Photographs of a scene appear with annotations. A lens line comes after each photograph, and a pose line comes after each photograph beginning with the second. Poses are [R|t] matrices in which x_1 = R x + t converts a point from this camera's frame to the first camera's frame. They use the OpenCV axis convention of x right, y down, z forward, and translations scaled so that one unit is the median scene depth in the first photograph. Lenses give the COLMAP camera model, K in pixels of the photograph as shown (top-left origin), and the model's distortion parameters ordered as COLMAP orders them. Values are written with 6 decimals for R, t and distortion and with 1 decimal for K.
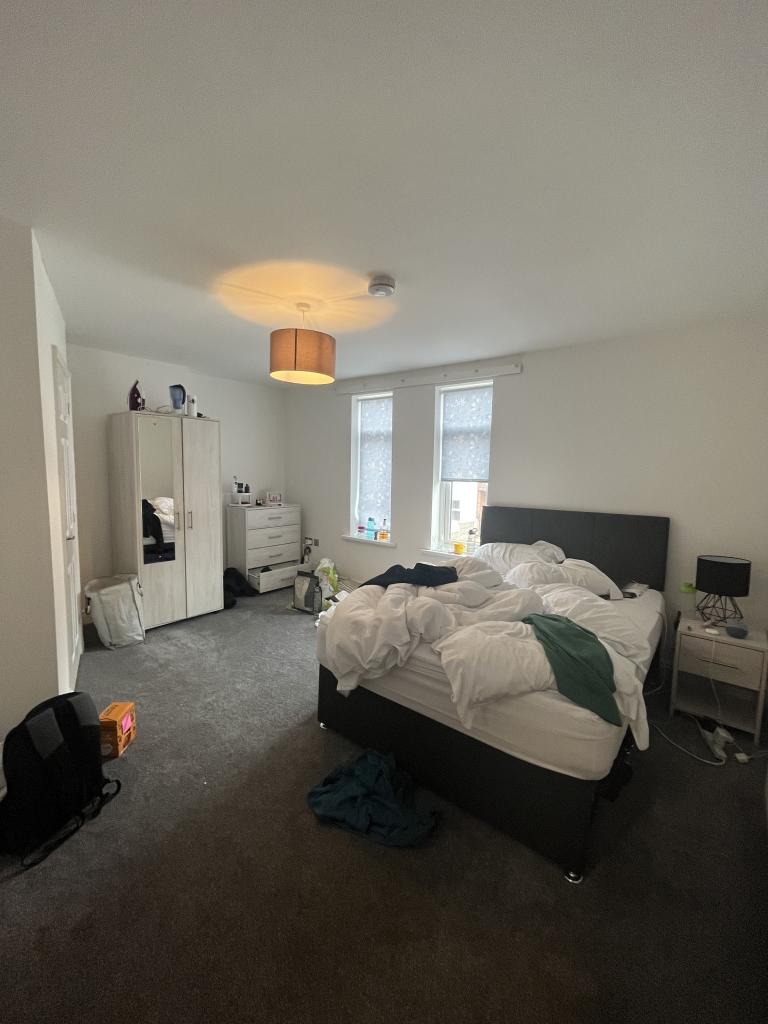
lens RADIAL K [[419.7, 0, 379.7], [0, 419.7, 510.5], [0, 0, 1]] dist [0.001259, 0.000186]
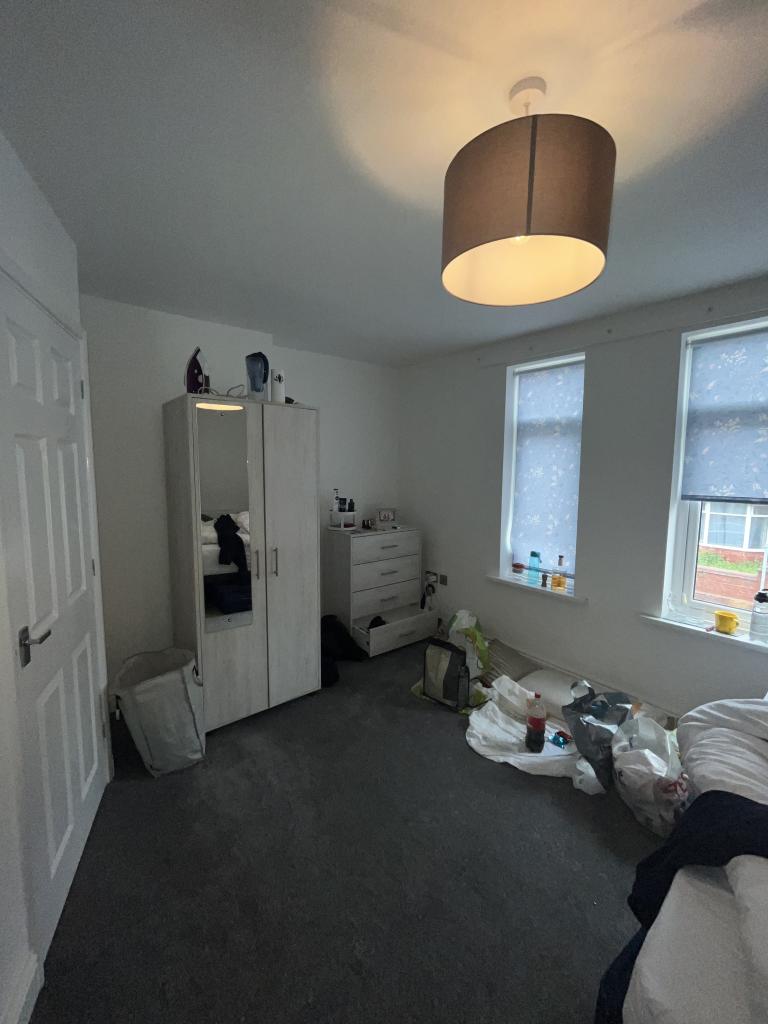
lens RADIAL K [[419.7, 0, 386.2], [0, 419.7, 511.6], [0, 0, 1]] dist [0.001259, 0.000186]
pose [[0.982925, 0.007579, -0.183848, -0.143718], [-0.006871, 0.999966, 0.004489, -0.052351], [0.183876, -0.003149, 0.982944, 0.348359]]
